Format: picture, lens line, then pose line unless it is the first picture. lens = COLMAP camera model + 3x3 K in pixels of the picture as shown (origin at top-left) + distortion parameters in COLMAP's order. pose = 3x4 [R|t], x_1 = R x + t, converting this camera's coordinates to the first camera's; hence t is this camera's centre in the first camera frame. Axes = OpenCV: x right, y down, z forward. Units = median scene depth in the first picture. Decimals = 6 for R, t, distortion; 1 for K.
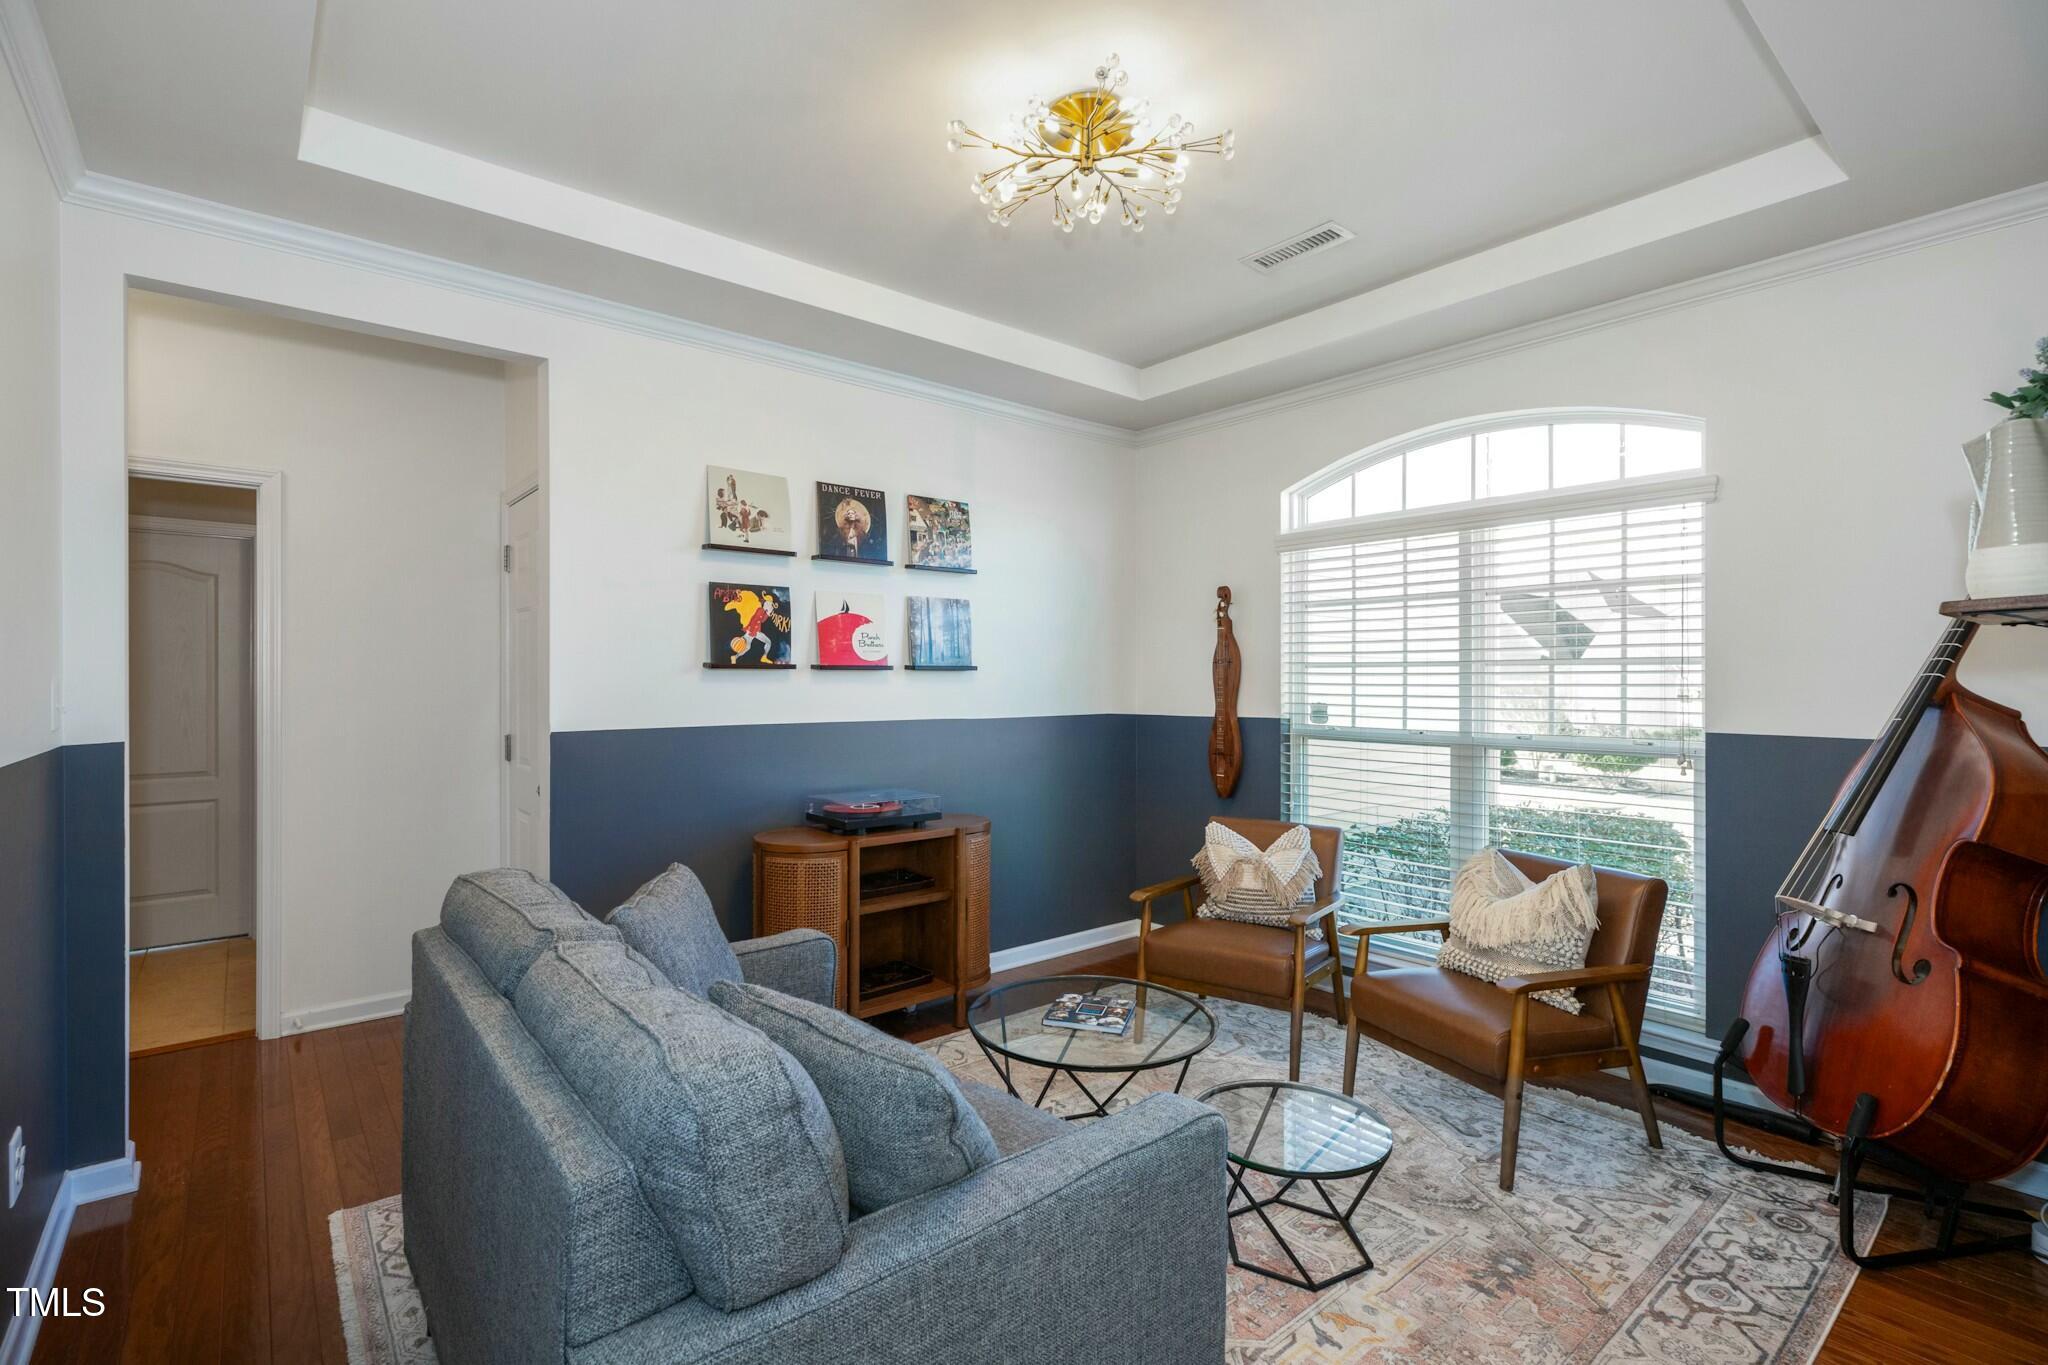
lens RADIAL K [[944.8, 0, 1038.1], [0, 944.8, 675.9], [0, 0, 1]] dist [-0.002689, -0.000459]
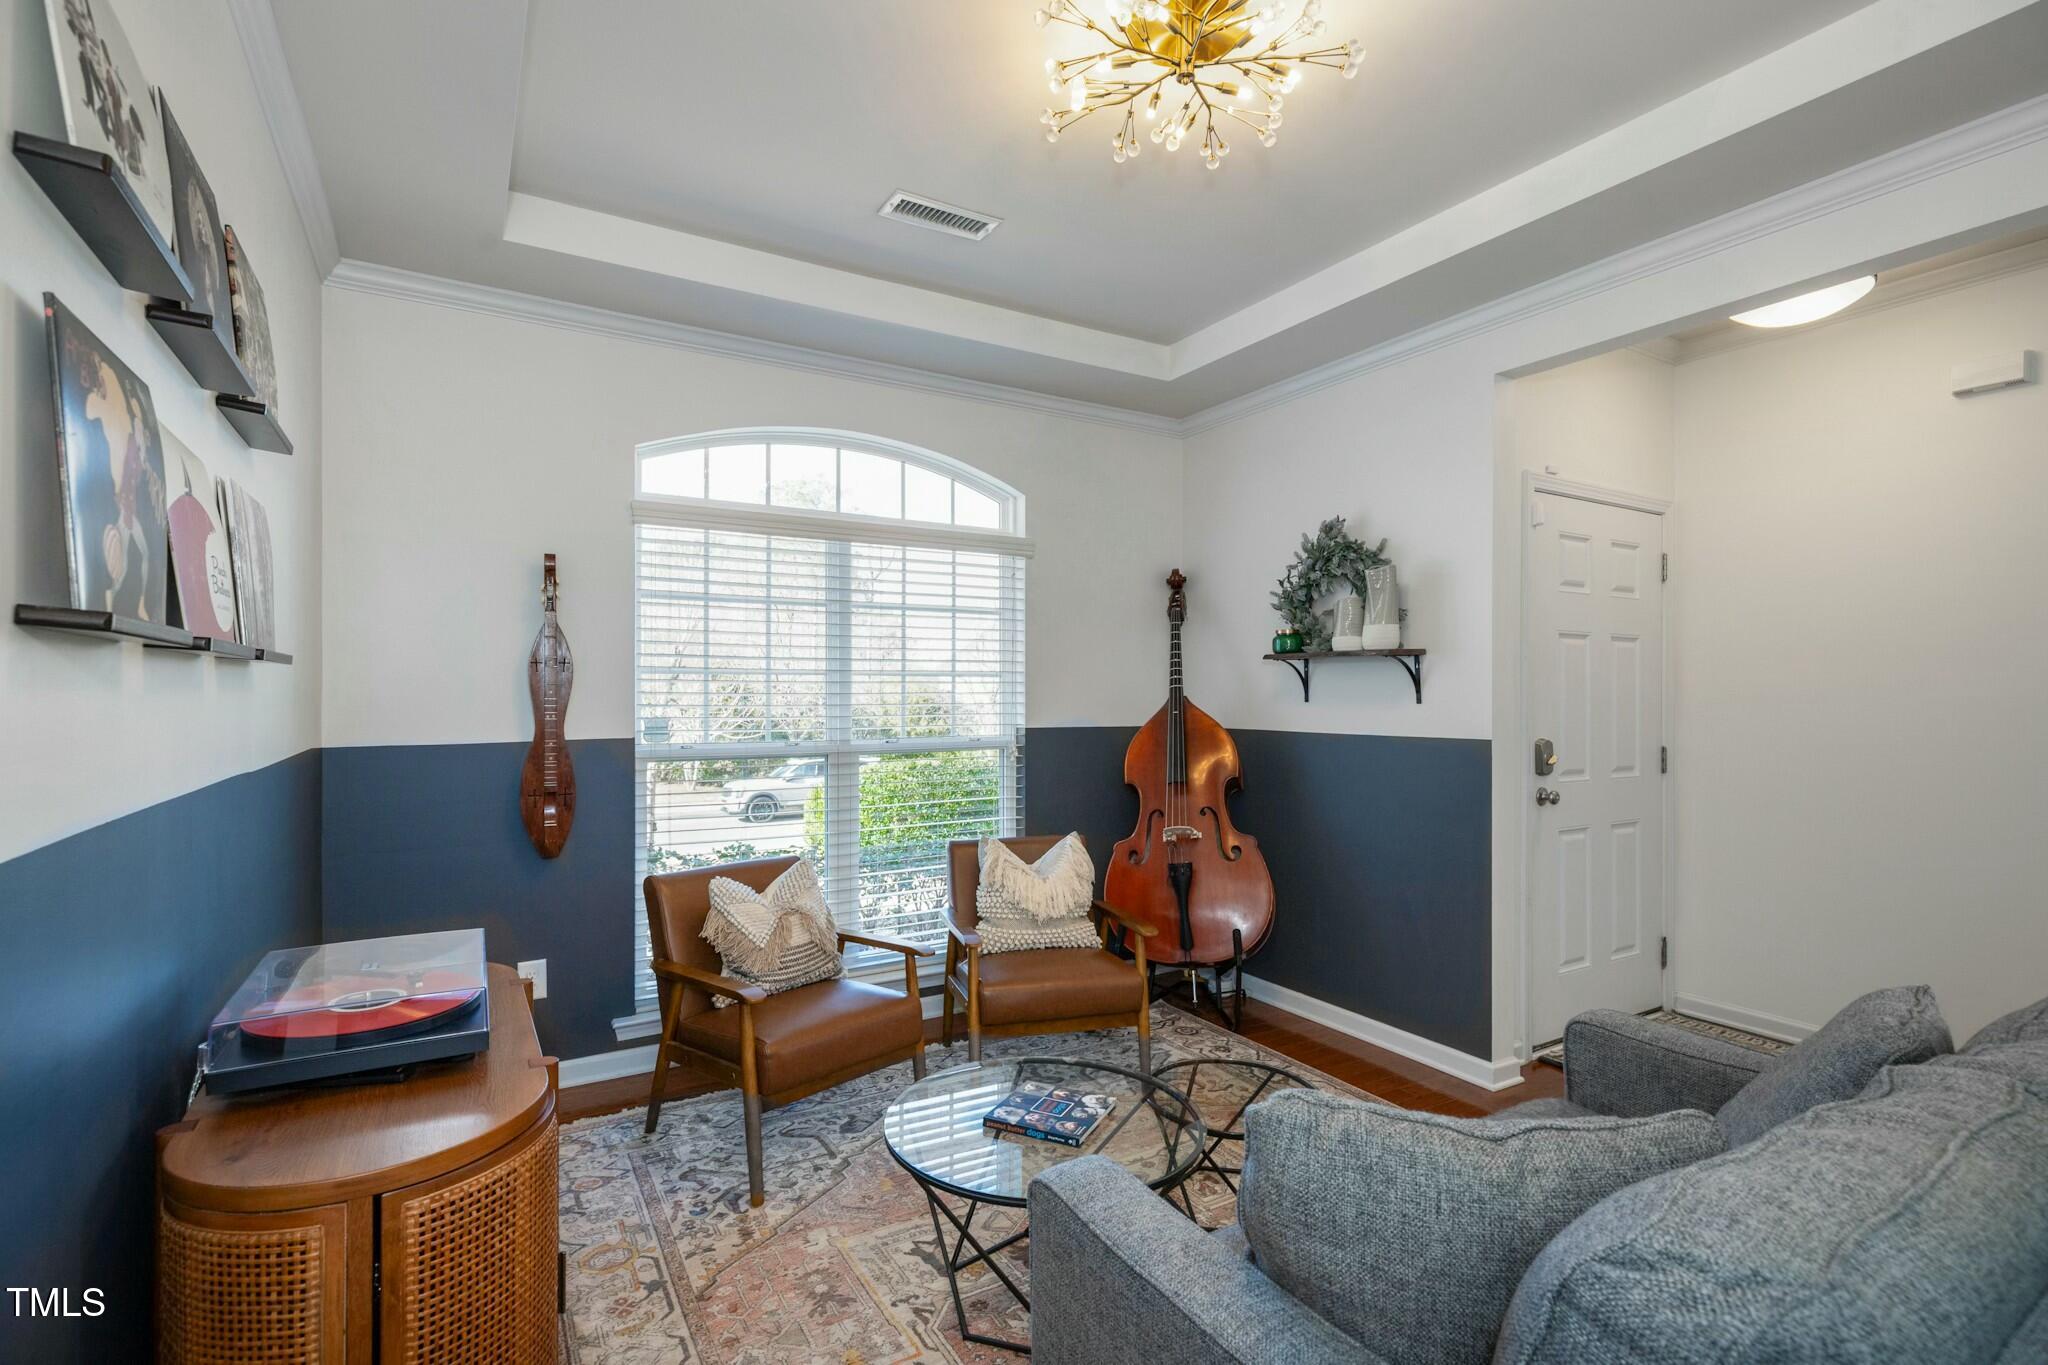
lens RADIAL K [[944.8, 0, 1032.9], [0, 944.8, 699.4], [0, 0, 1]] dist [-0.002689, -0.000459]
pose [[0.161972, -0.011315, 0.986730, -0.510172], [-0.007233, 0.999894, 0.012653, 0.000888], [-0.986769, -0.009187, 0.161873, 0.628415]]
